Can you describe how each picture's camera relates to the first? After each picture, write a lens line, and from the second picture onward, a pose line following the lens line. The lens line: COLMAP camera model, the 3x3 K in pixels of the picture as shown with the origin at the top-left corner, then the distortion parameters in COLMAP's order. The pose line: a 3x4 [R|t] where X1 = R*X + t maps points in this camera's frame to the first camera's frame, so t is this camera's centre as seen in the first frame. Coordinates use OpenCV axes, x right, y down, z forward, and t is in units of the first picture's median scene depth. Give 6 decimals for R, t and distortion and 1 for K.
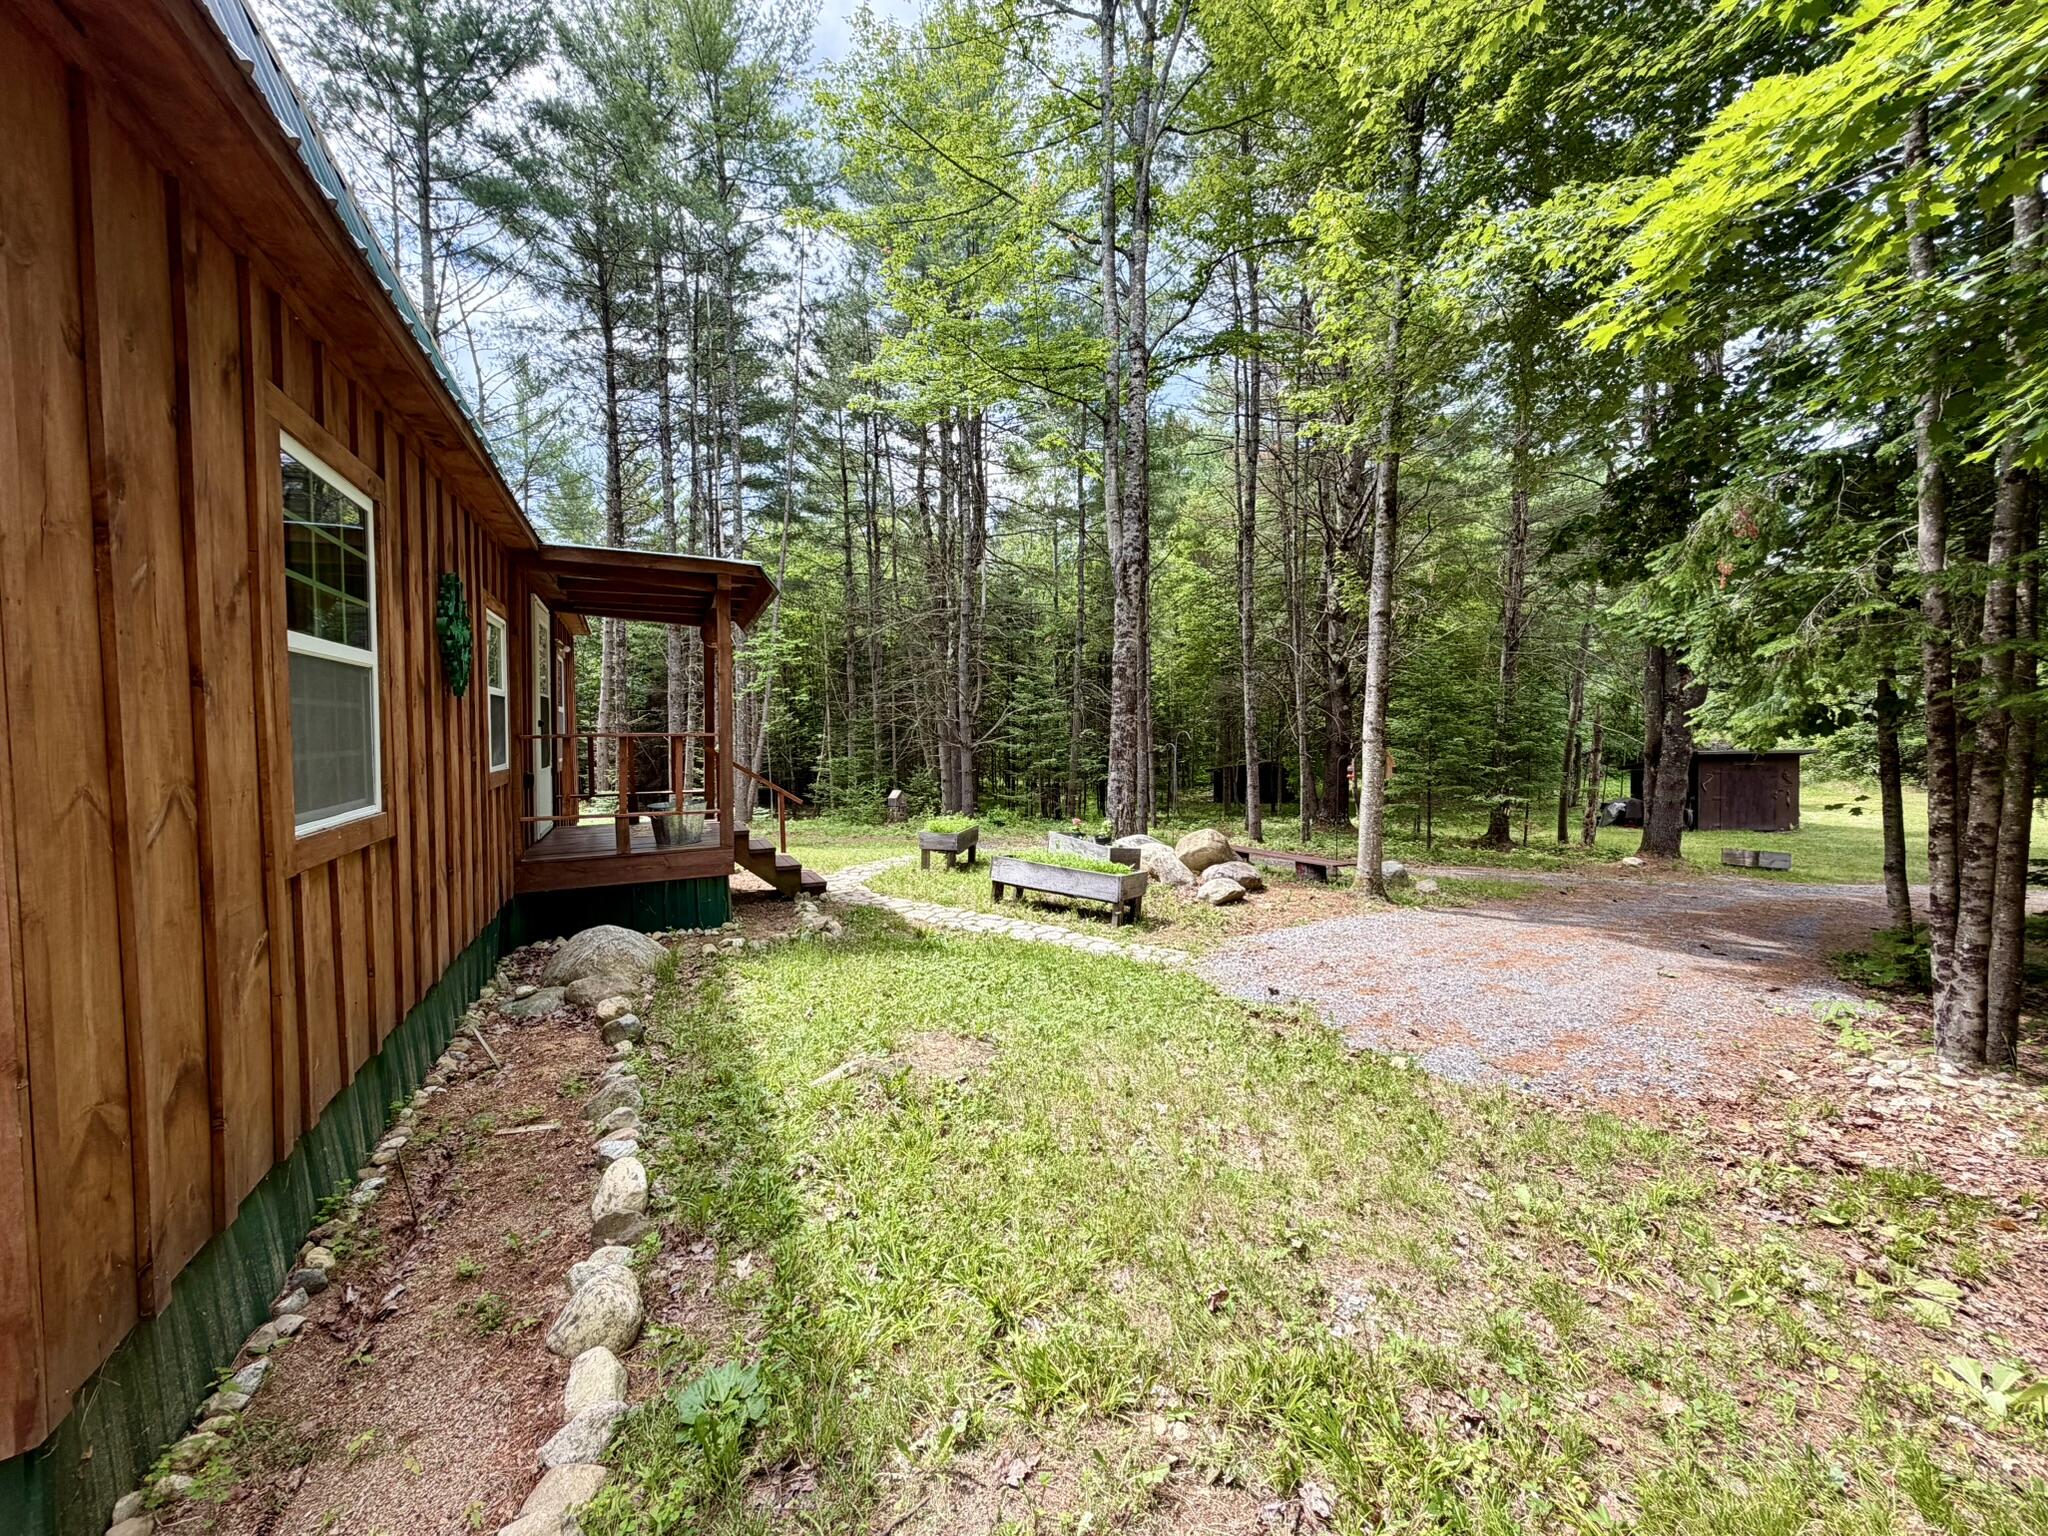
lens RADIAL K [[820.4, 0, 1022.9], [0, 820.4, 762.4], [0, 0, 1]] dist [0.000504, 0.000064]
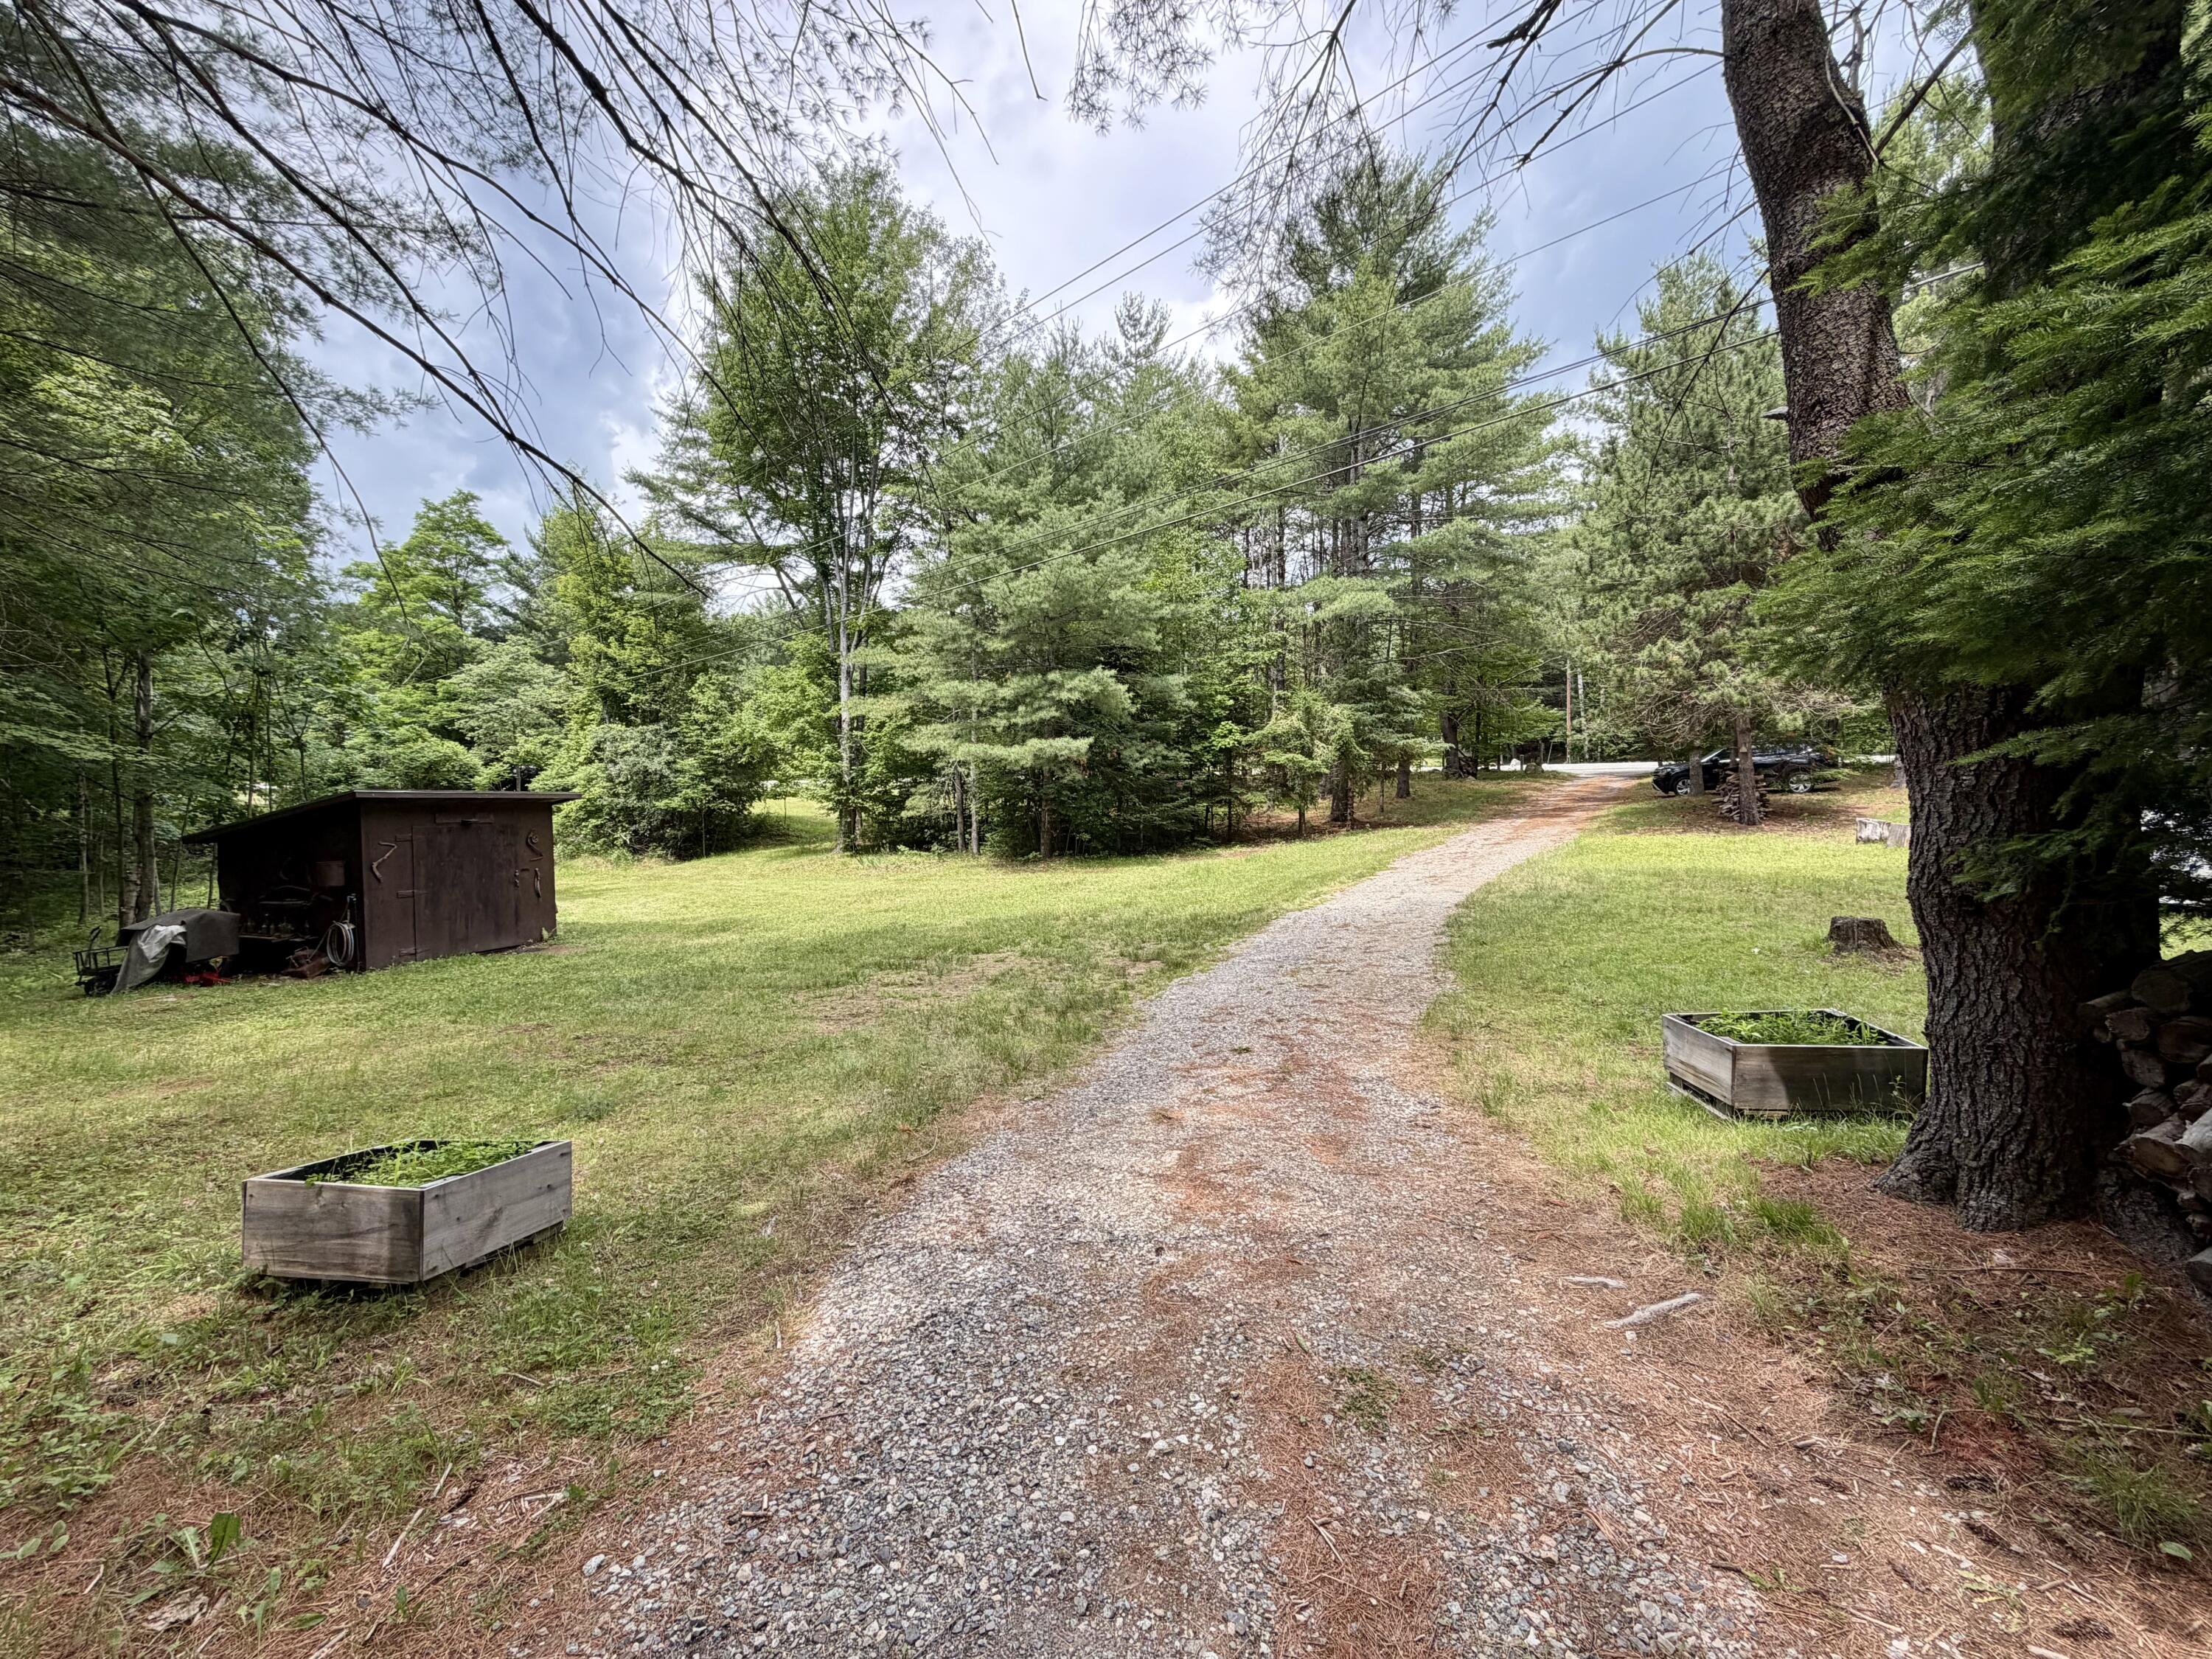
lens RADIAL K [[886.1, 0, 1104.3], [0, 886.1, 822.7], [0, 0, 1]] dist [0.000504, 0.000064]
pose [[0.243855, -0.016467, 0.969672, 0.419057], [0.062268, 0.998059, 0.001290, 0.026752], [-0.967811, 0.060065, 0.244407, 0.449143]]
